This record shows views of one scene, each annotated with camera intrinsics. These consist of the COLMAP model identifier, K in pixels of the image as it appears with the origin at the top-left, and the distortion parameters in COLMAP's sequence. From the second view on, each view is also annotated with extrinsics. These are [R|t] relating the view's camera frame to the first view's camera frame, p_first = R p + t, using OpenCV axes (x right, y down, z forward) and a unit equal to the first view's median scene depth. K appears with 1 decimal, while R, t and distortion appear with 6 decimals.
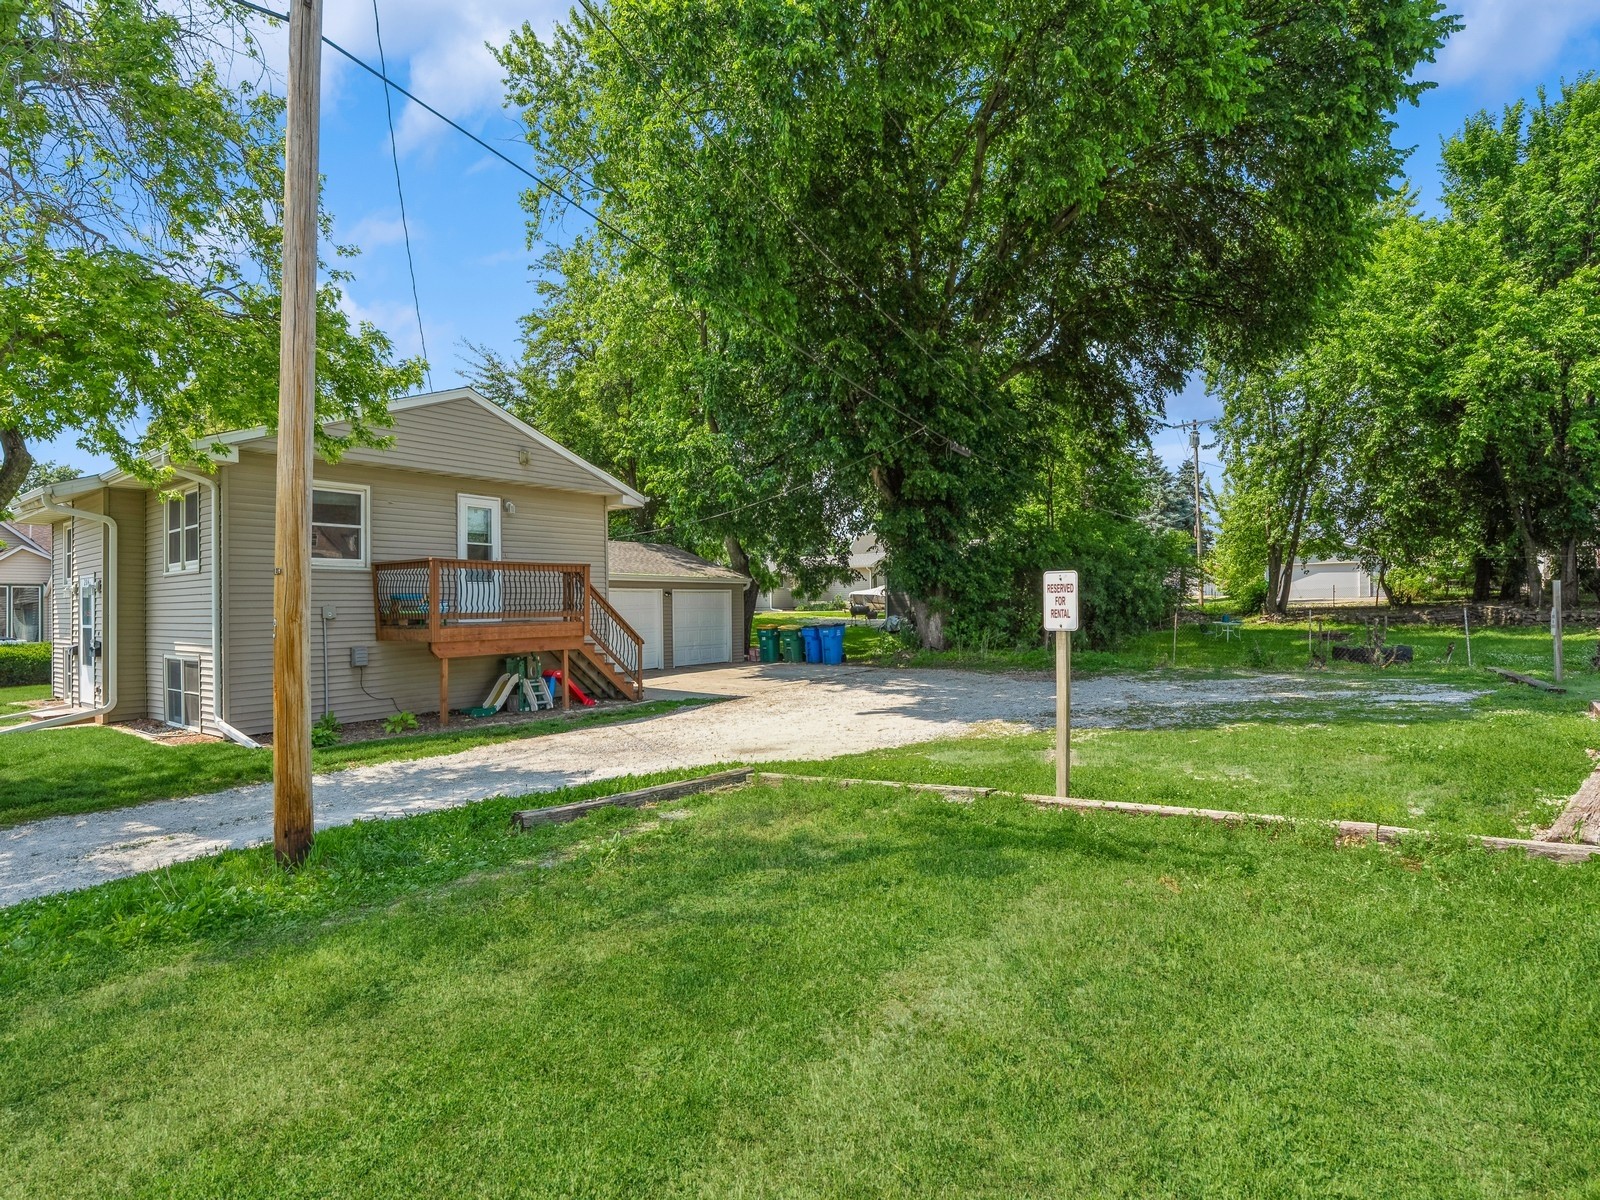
lens RADIAL K [[771.7, 0, 796.1], [0, 771.7, 582.7], [0, 0, 1]] dist [-0.049373, 0.016202]
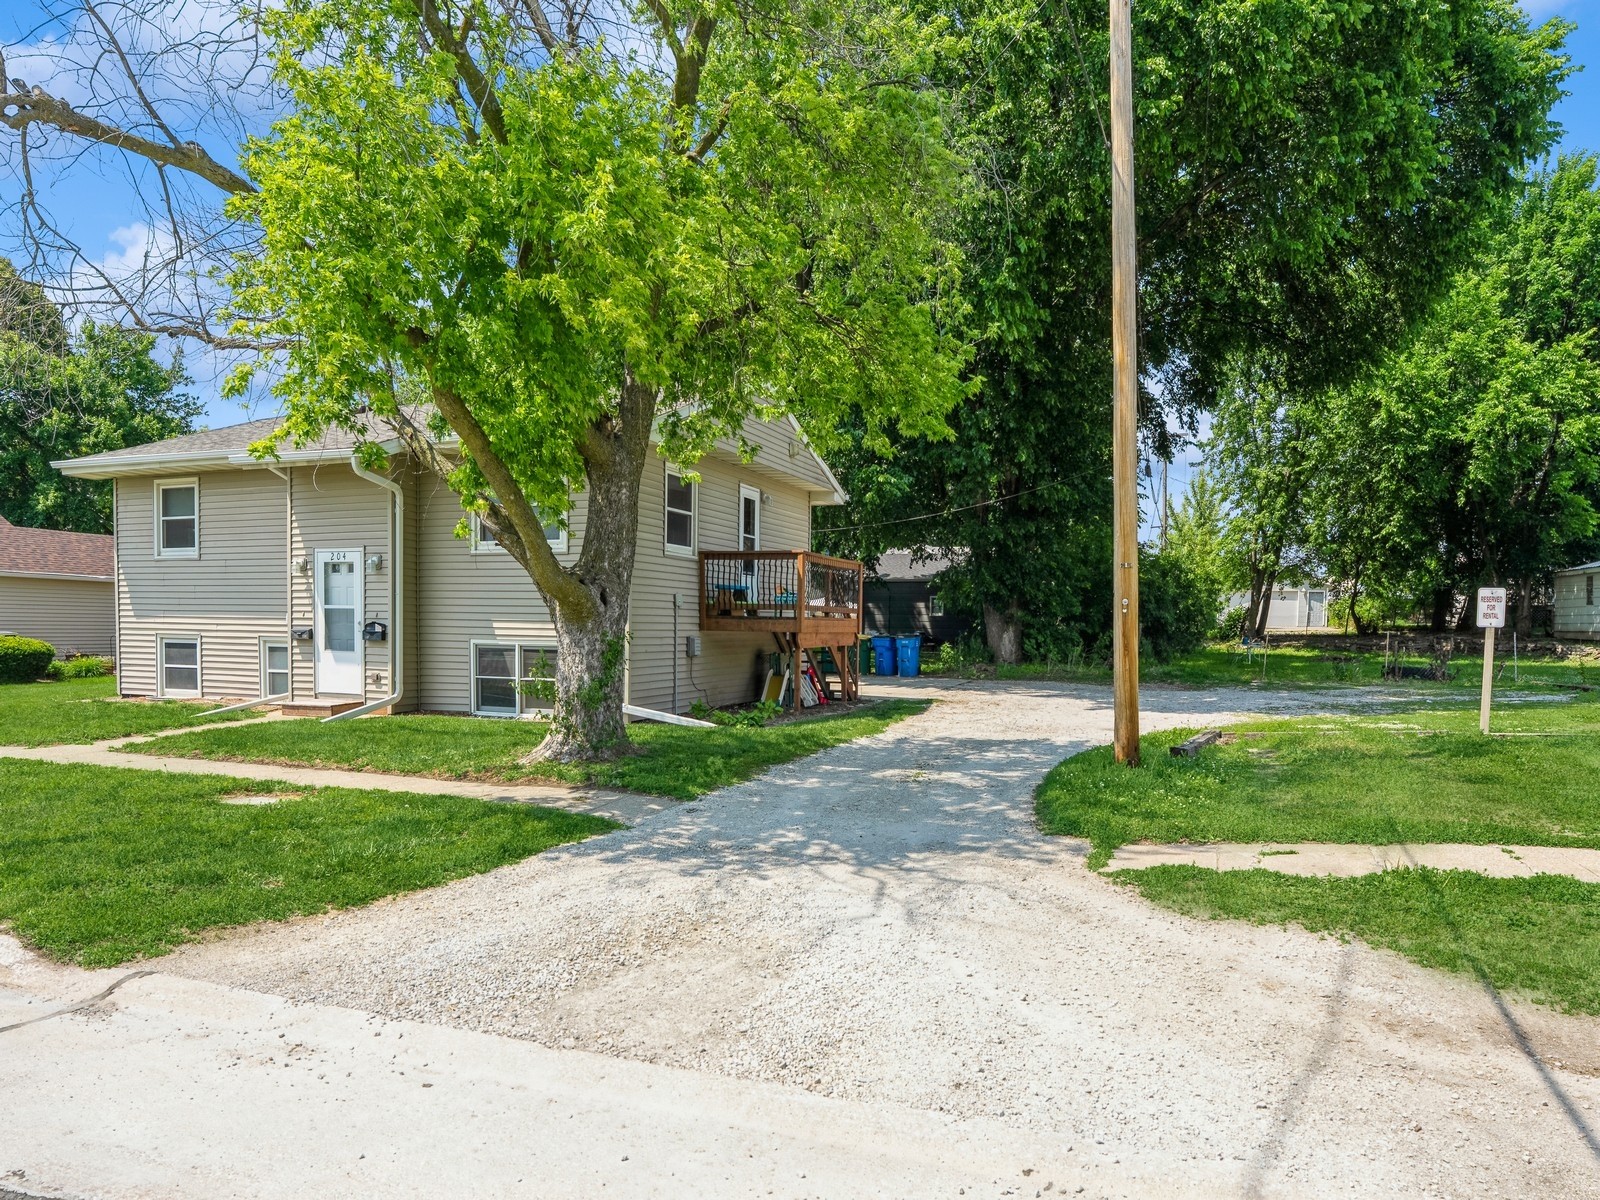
lens RADIAL K [[999.7, 0, 800.0], [0, 999.7, 635.5], [0, 0, 1]] dist [-0.000841, 0.000452]
pose [[0.964052, 0.027421, 0.264295, -0.444829], [-0.038513, 0.998577, 0.036876, 0.017417], [-0.262908, -0.045729, 0.963737, -0.162845]]
